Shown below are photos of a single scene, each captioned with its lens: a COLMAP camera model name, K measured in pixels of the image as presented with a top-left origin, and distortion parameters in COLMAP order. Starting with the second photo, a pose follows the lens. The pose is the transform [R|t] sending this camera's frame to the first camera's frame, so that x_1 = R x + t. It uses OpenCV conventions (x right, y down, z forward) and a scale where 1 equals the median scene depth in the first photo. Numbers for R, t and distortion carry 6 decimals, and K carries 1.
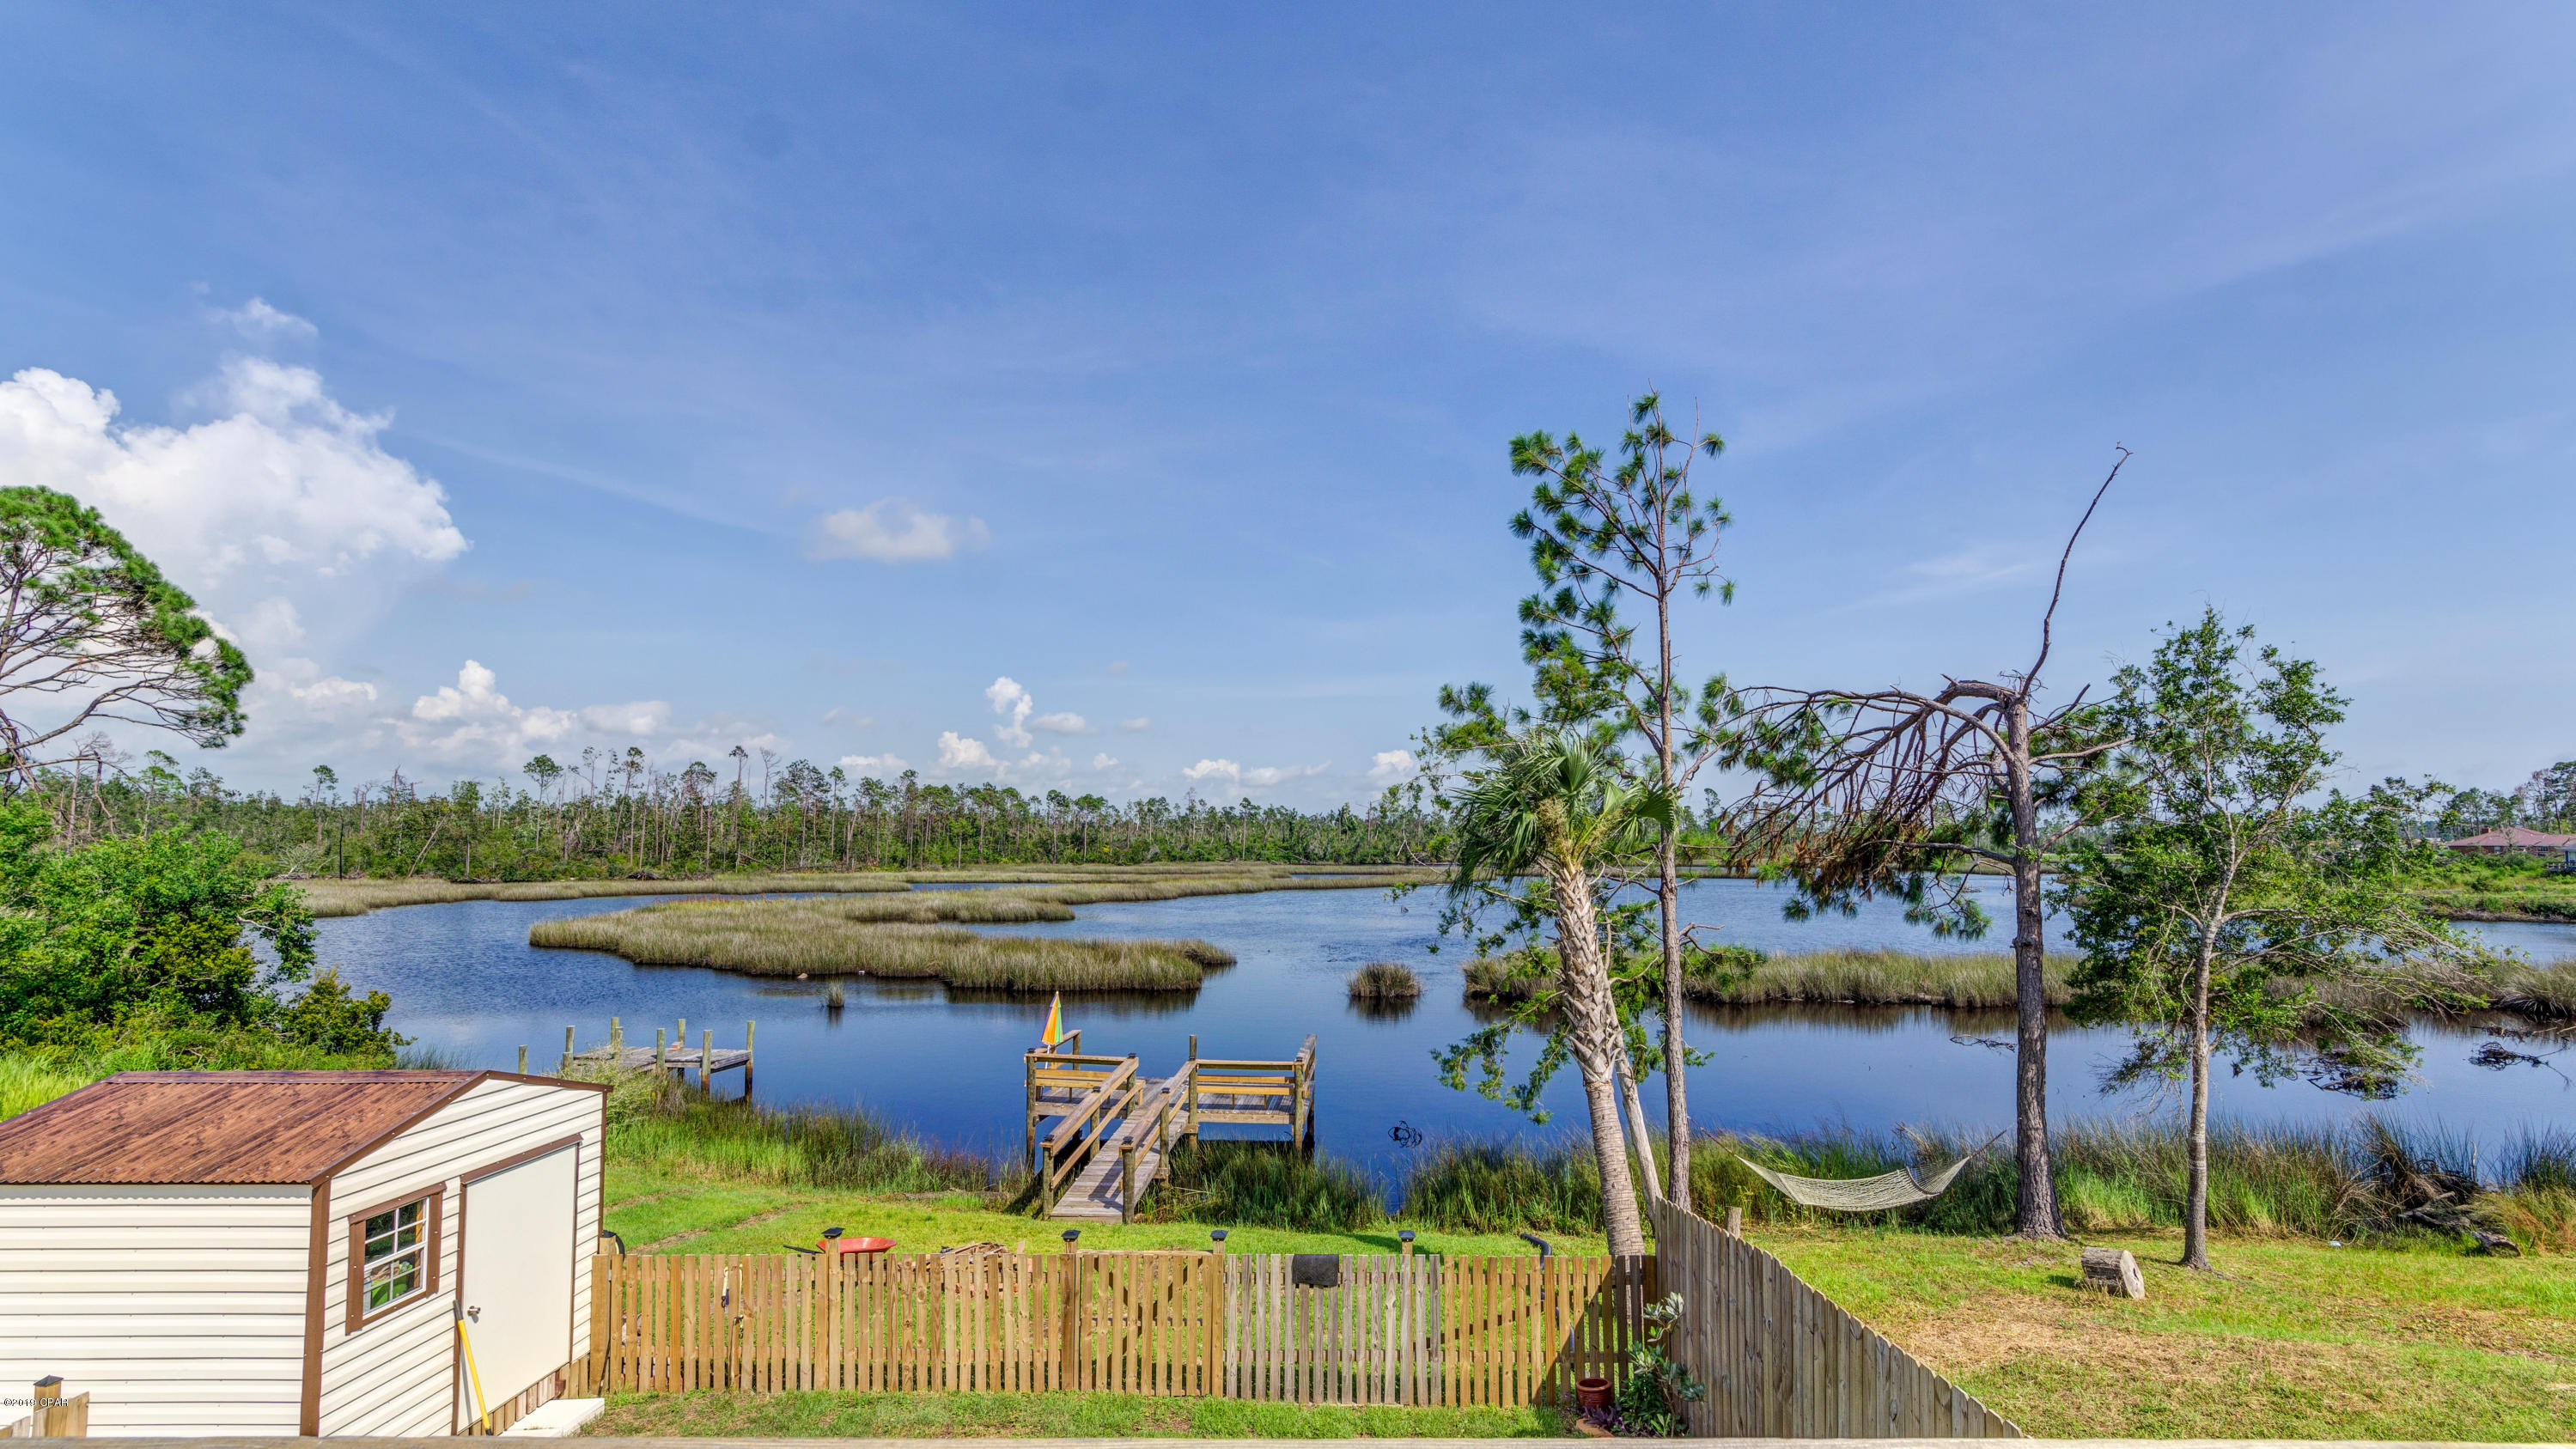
lens RADIAL K [[1149.8, 0, 1348.6], [0, 1149.8, 787.5], [0, 0, 1]] dist [0.001825, -0.000195]
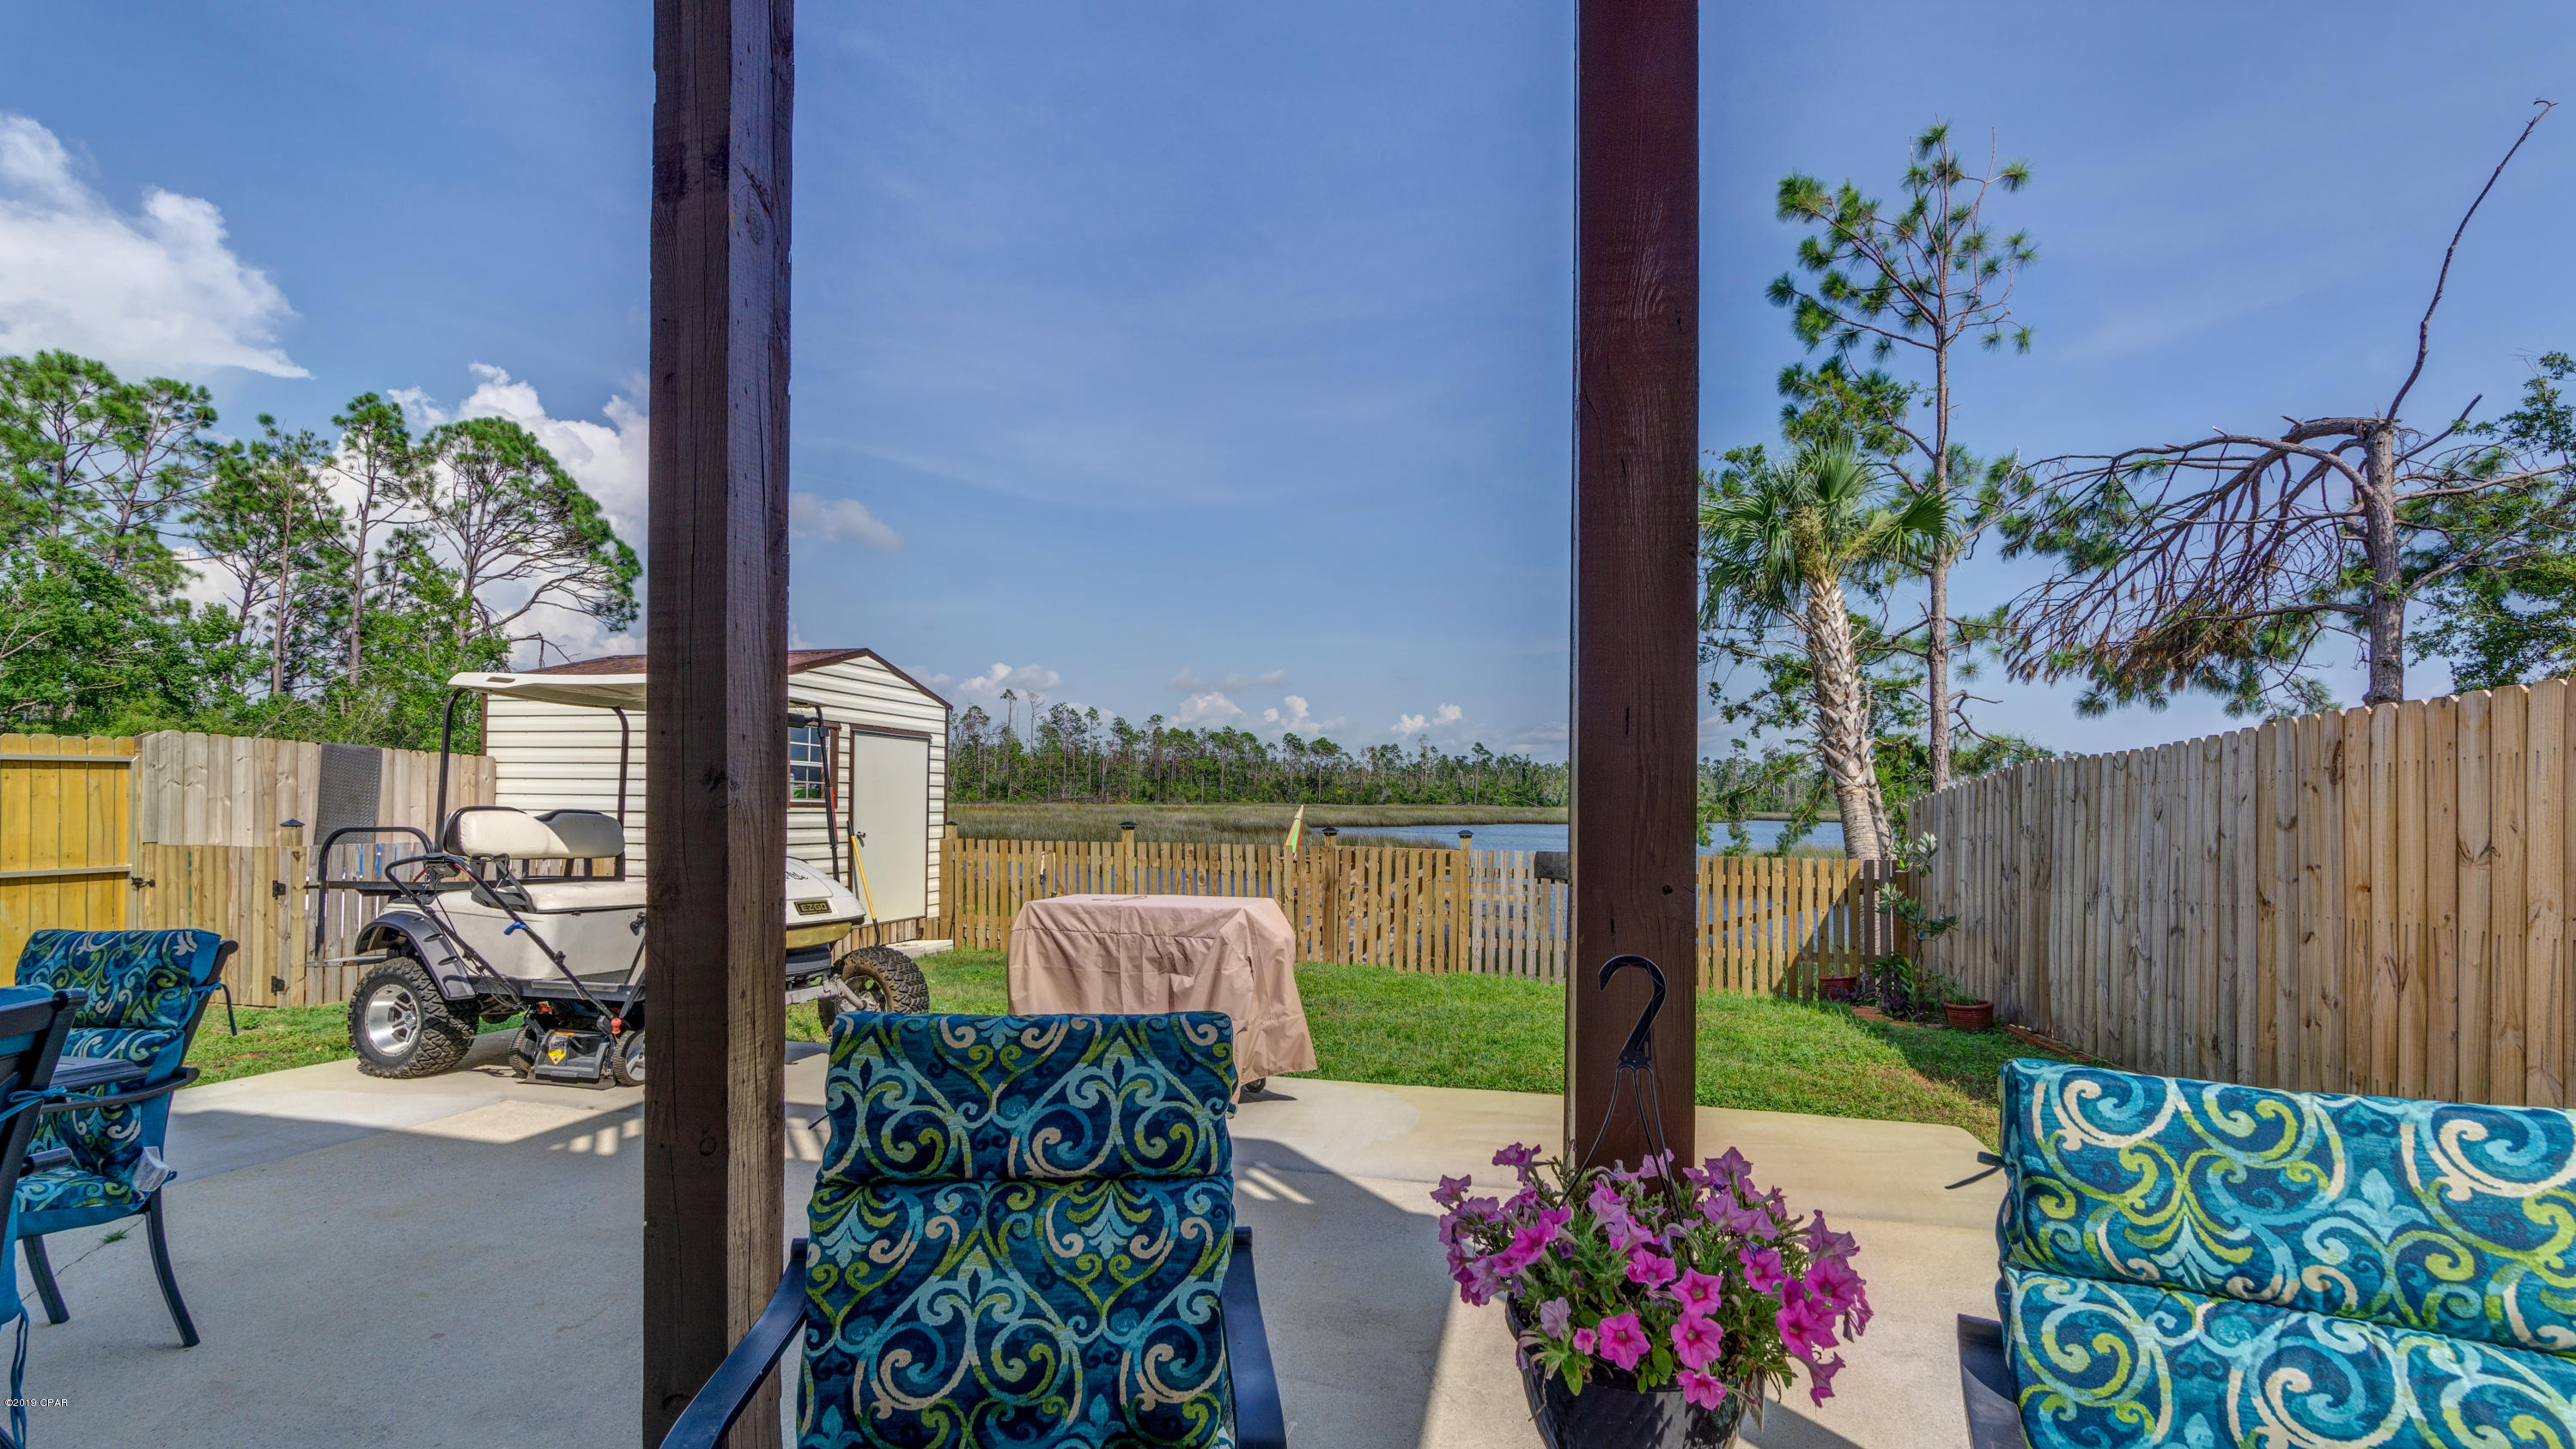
lens RADIAL K [[1158.2, 0, 1317.9], [0, 1158.2, 816.6], [0, 0, 1]] dist [-0.005346, 0.000190]
pose [[0.974432, 0.016675, -0.224061, -0.002440], [-0.000418, 0.997375, 0.072409, 0.137540], [0.224681, -0.070464, 0.971881, -0.038021]]
